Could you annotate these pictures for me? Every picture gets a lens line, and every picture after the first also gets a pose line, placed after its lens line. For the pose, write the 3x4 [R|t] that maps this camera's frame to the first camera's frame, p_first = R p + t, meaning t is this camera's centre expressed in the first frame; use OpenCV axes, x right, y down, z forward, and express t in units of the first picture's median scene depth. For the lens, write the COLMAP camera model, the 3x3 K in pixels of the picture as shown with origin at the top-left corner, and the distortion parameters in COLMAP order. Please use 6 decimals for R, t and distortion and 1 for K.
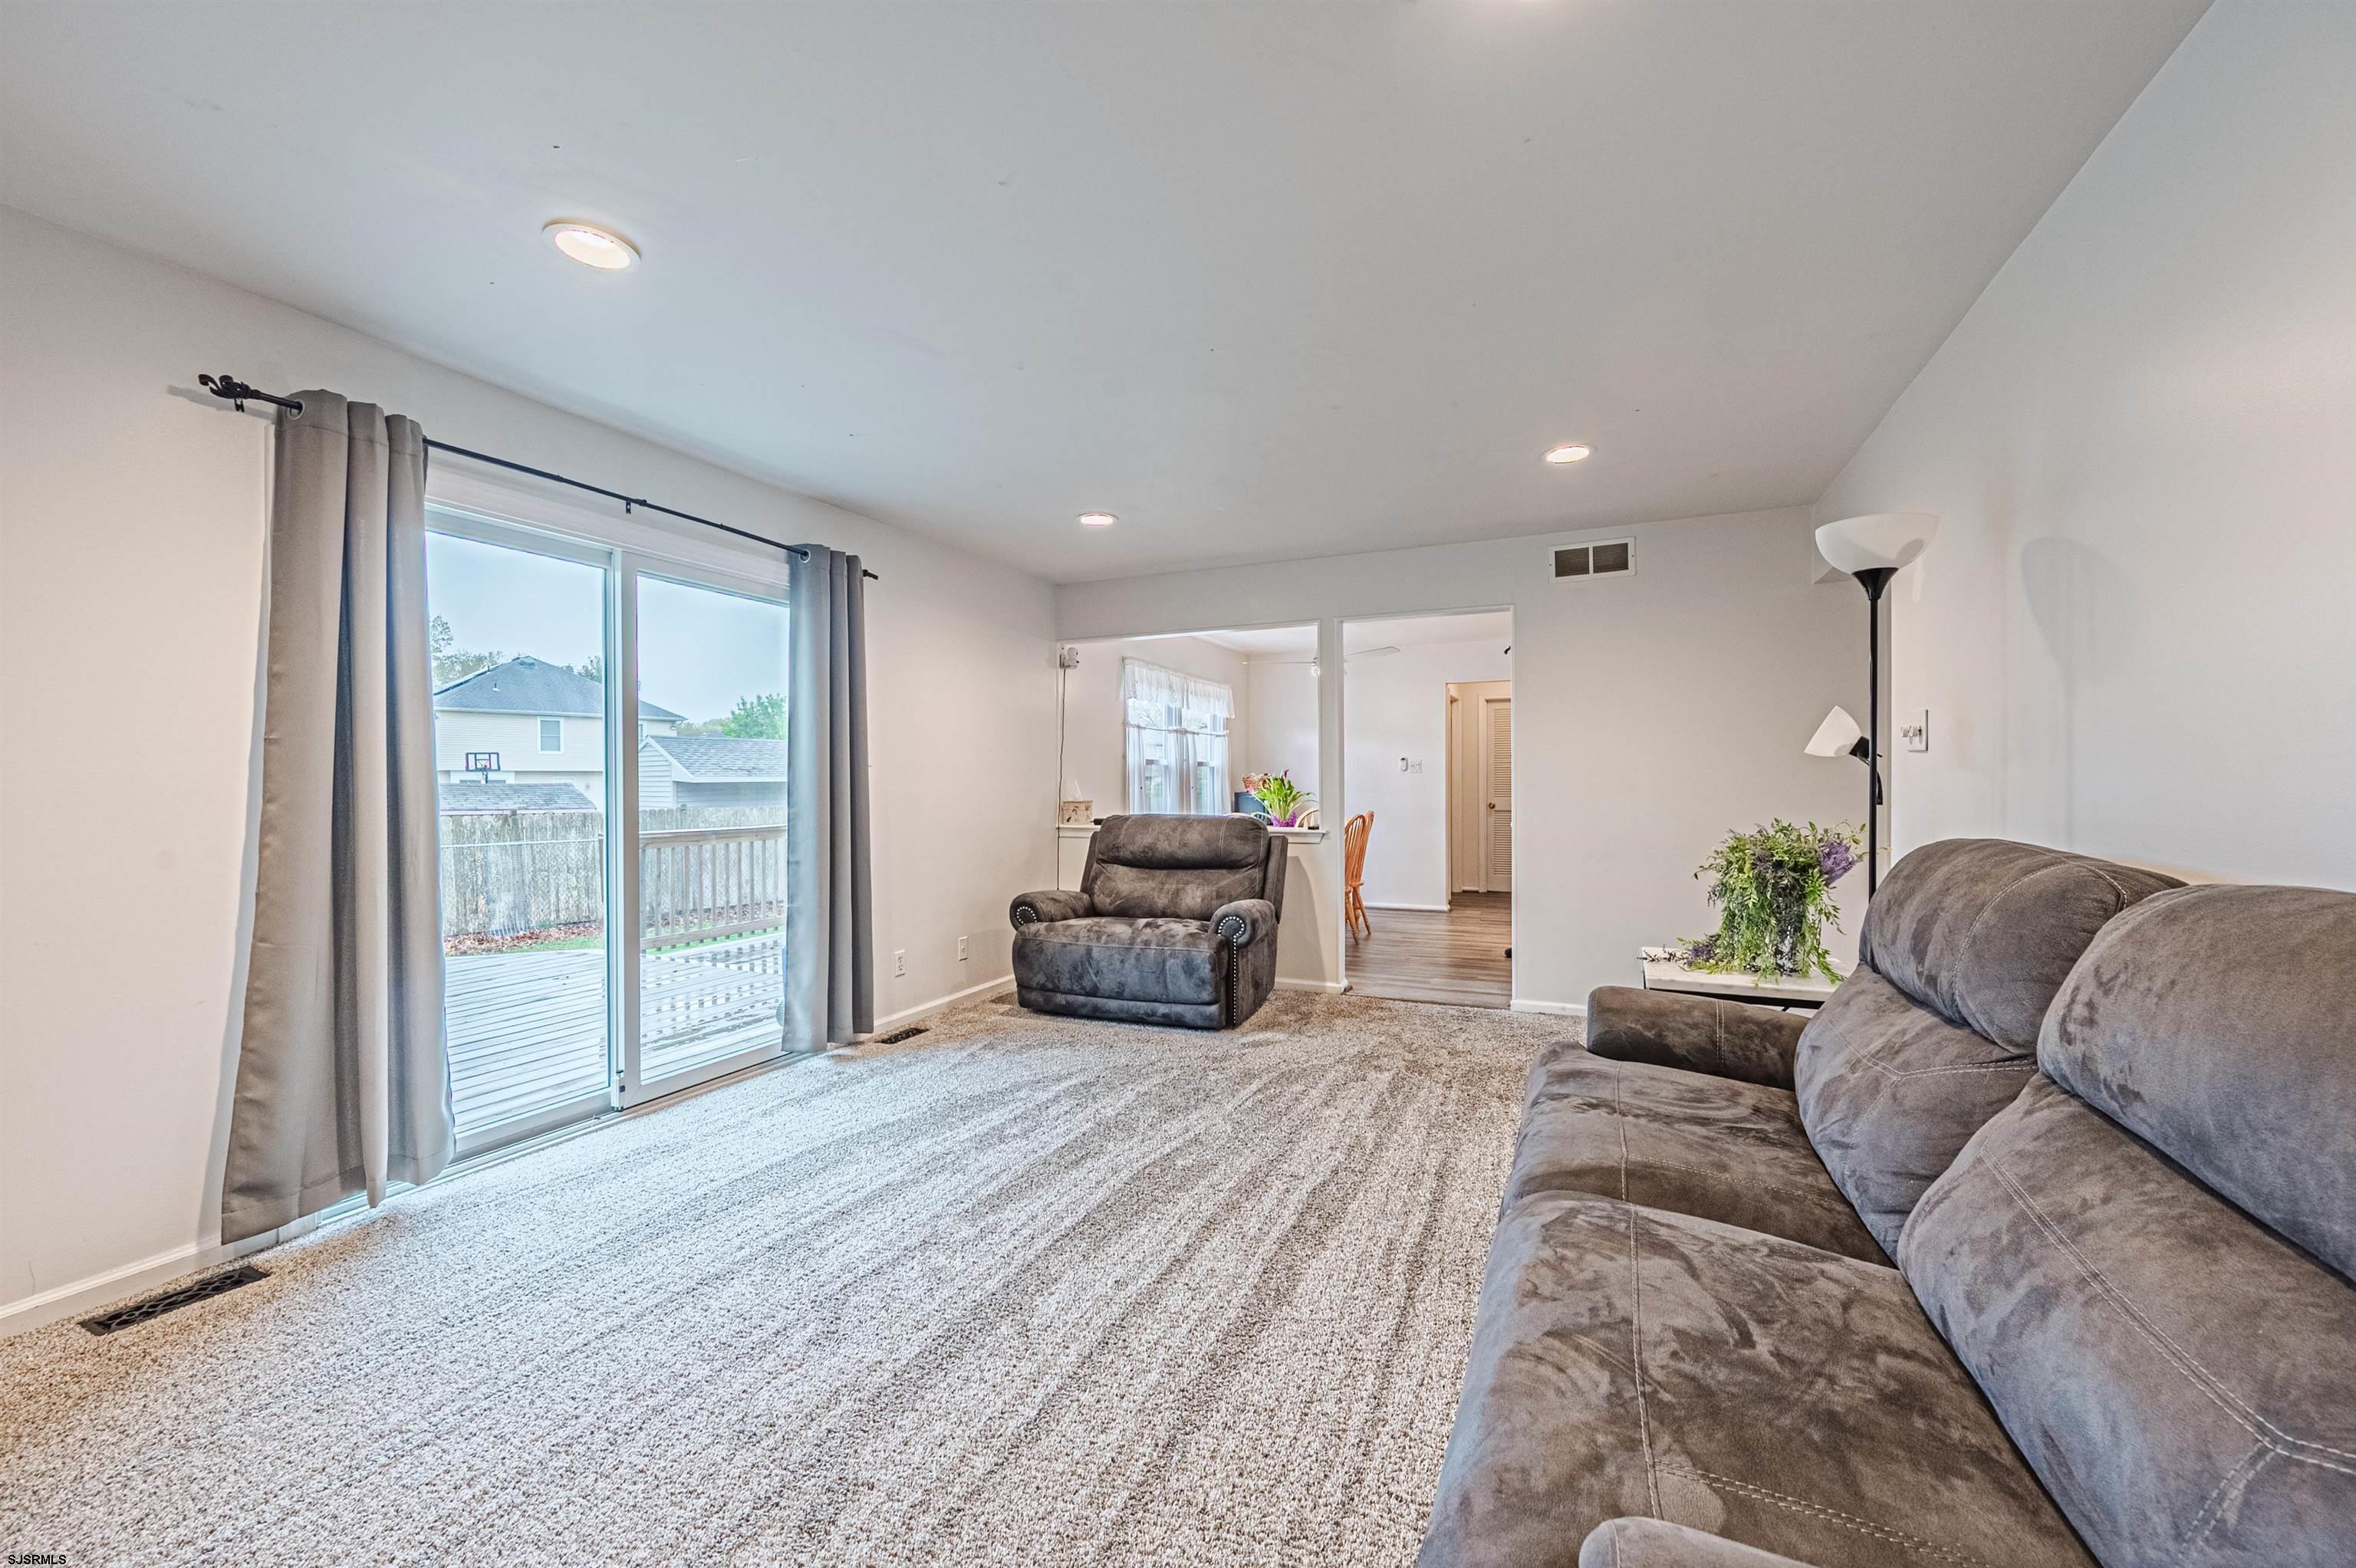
lens RADIAL K [[926.8, 0, 1180.2], [0, 926.8, 797.6], [0, 0, 1]] dist [-0.000684, -0.000323]
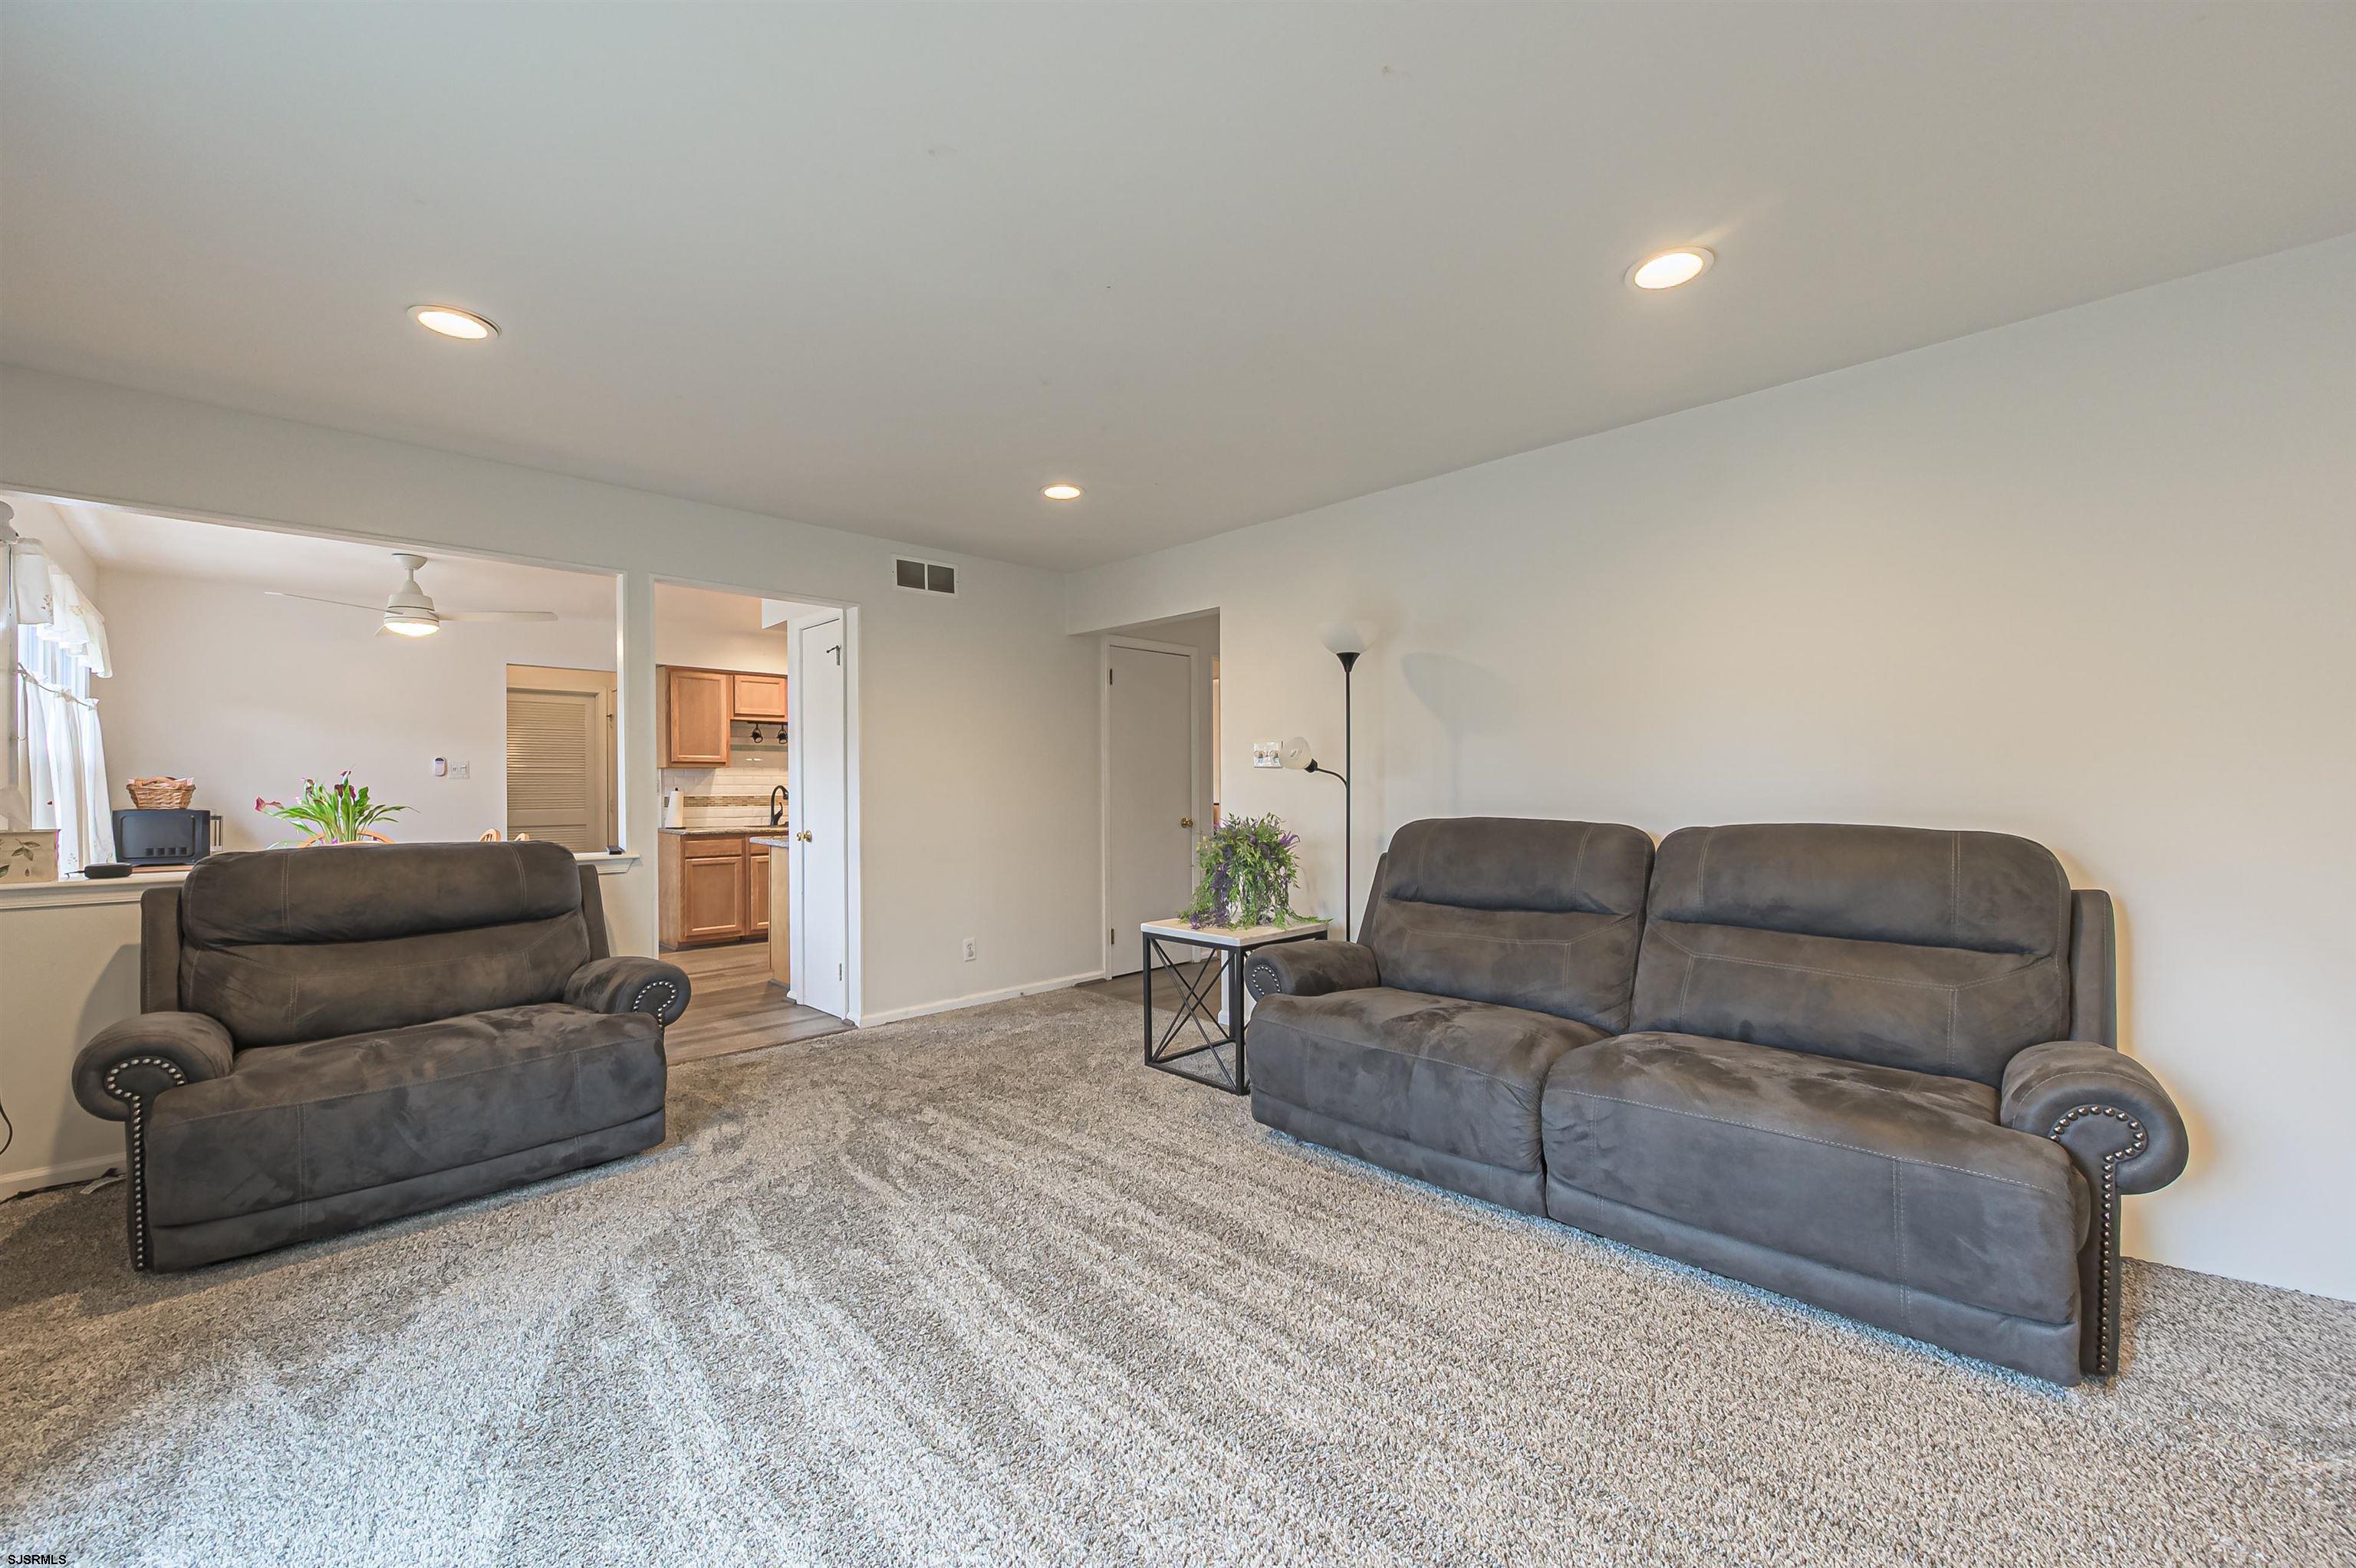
lens RADIAL K [[926.8, 0, 1174.3], [0, 926.8, 789.1], [0, 0, 1]] dist [-0.000684, -0.000323]
pose [[0.363369, -0.003907, 0.931637, -0.517933], [0.020369, 0.999785, -0.003752, -0.007753], [-0.931422, 0.020340, 0.363371, 0.433813]]
